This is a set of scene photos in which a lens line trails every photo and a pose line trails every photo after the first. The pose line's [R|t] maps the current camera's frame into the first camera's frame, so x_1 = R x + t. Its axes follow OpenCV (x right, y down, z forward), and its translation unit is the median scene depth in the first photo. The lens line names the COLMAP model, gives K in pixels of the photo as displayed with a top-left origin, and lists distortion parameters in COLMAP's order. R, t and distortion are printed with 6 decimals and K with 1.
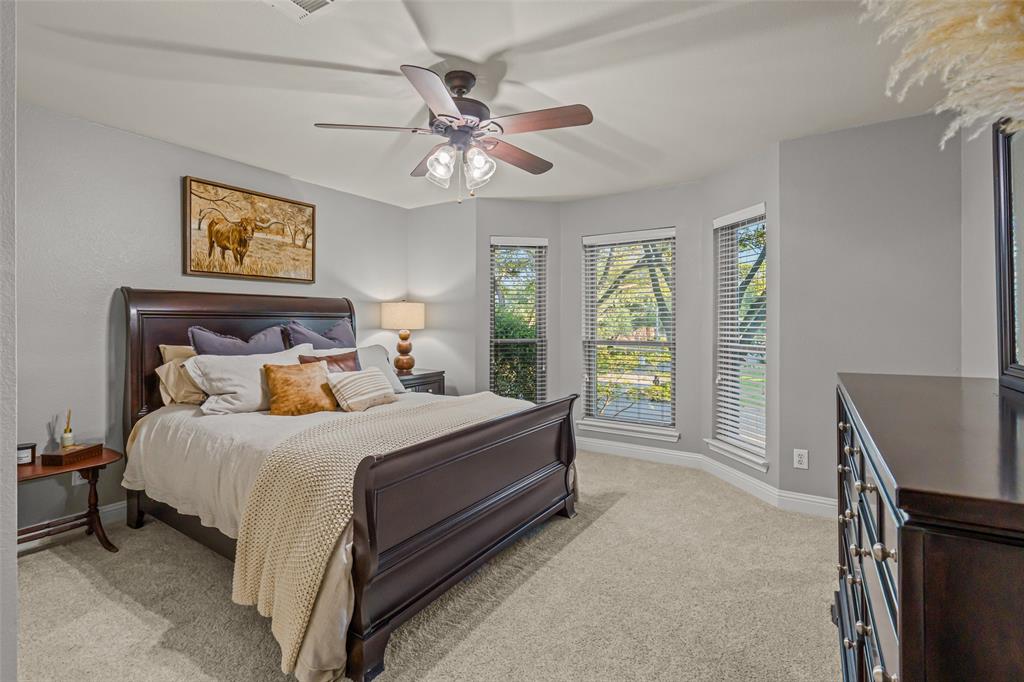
lens RADIAL K [[465.3, 0, 510.9], [0, 465.3, 322.5], [0, 0, 1]] dist [-0.006646, 0.004208]
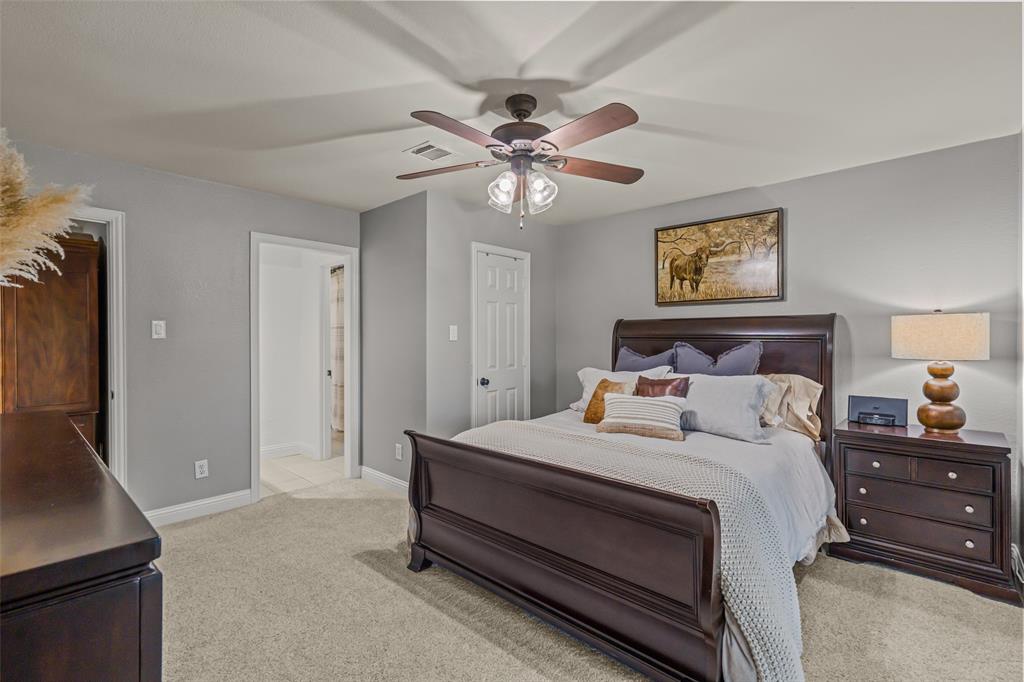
lens RADIAL K [[465.3, 0, 511.4], [0, 465.3, 337.0], [0, 0, 1]] dist [-0.006646, 0.004208]
pose [[-0.155272, -0.002550, -0.987868, 0.569190], [-0.003849, 0.999991, -0.001976, -0.013204], [0.987864, 0.003496, -0.155281, 0.739070]]
